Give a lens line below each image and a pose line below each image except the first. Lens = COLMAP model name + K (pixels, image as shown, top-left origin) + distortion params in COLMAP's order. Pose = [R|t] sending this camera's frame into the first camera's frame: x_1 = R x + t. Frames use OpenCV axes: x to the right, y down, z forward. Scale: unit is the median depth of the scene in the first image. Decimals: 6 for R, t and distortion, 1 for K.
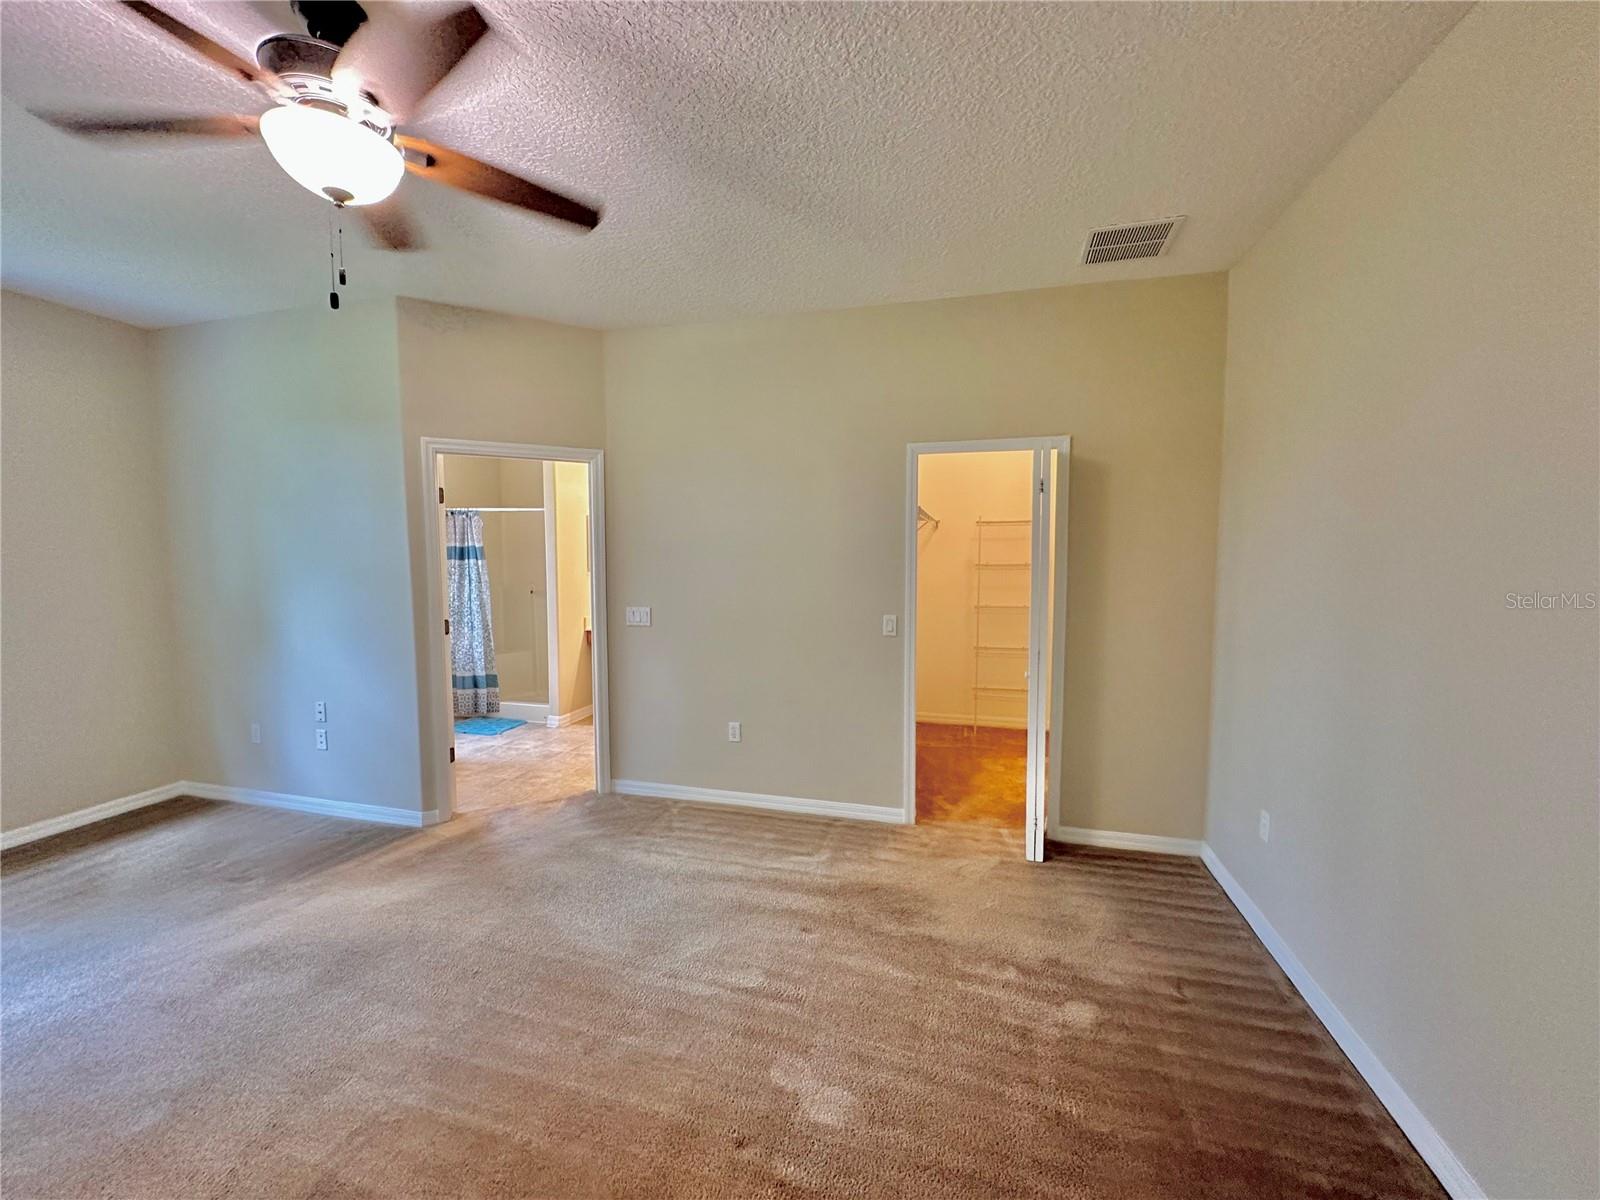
lens RADIAL K [[637.0, 0, 795.2], [0, 637.0, 601.5], [0, 0, 1]] dist [-0.000864, -0.000019]
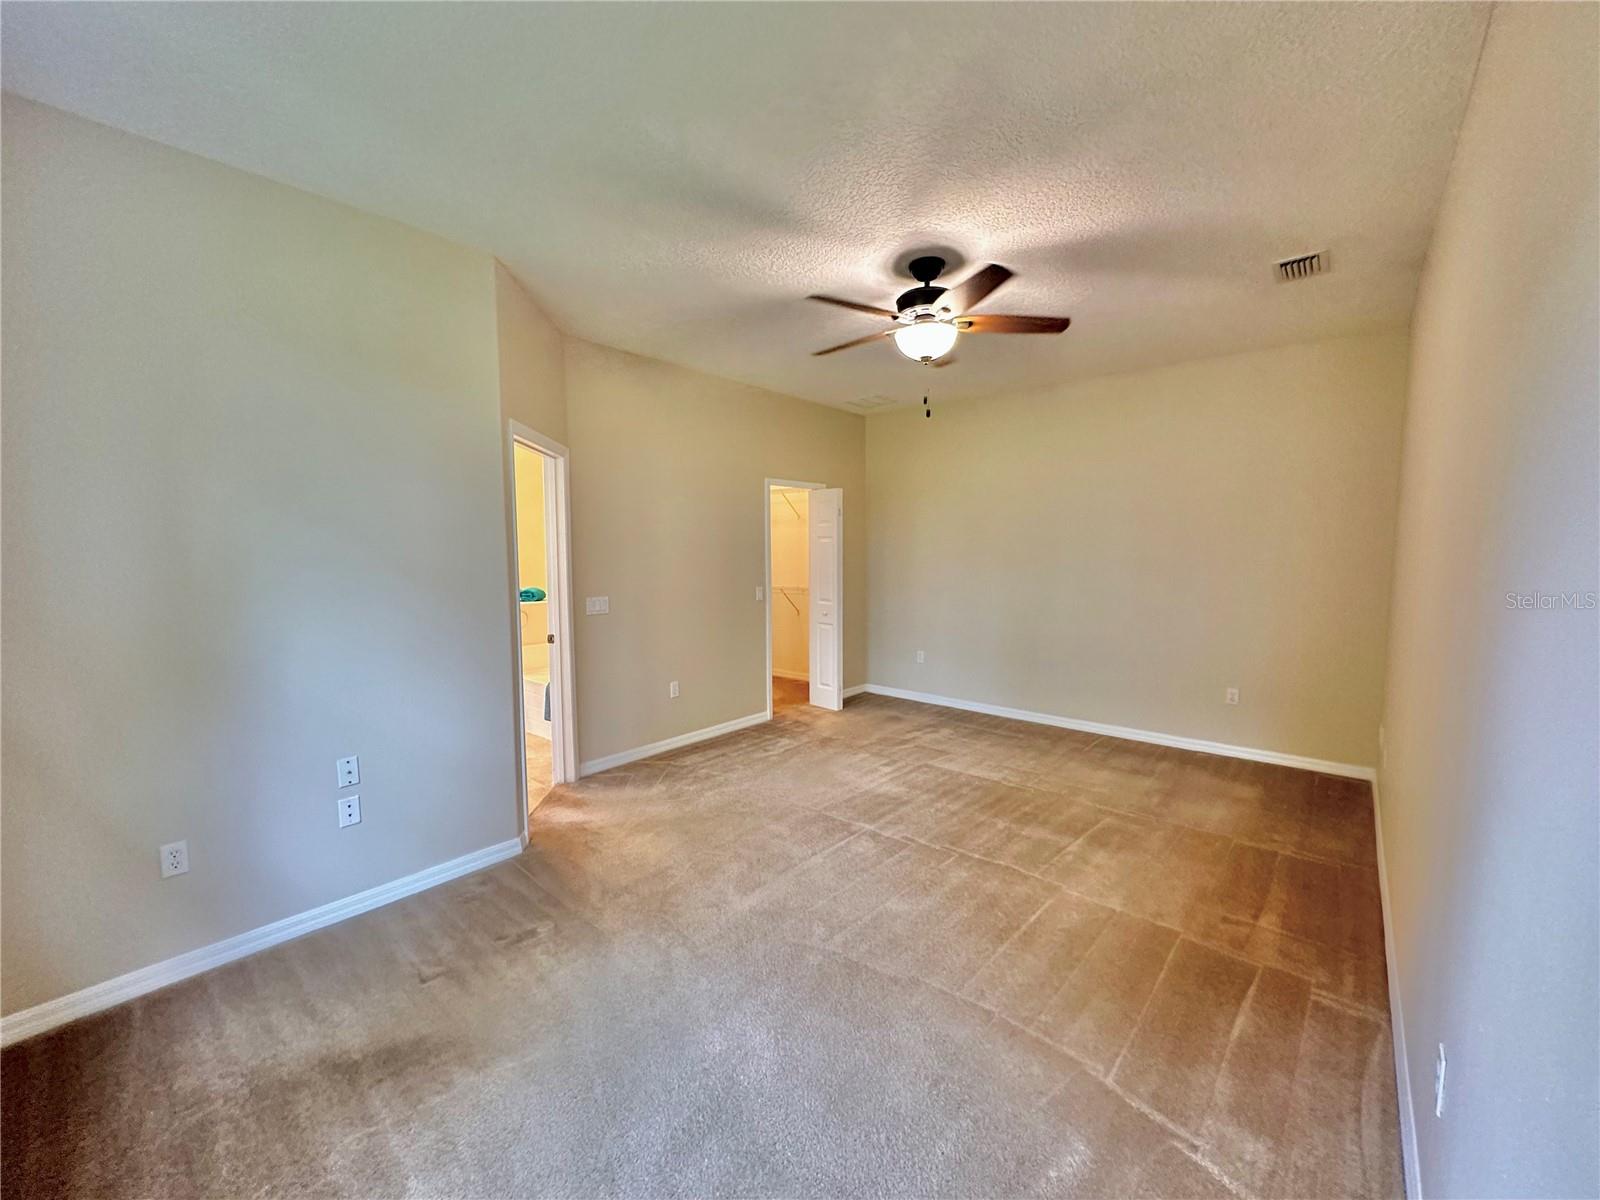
lens RADIAL K [[637.0, 0, 795.2], [0, 637.0, 601.5], [0, 0, 1]] dist [-0.000864, -0.000019]
pose [[0.432848, -0.077053, 0.898168, -1.250075], [0.071879, 0.996118, 0.050816, -0.017422], [-0.898597, 0.042564, 0.436706, 0.258630]]
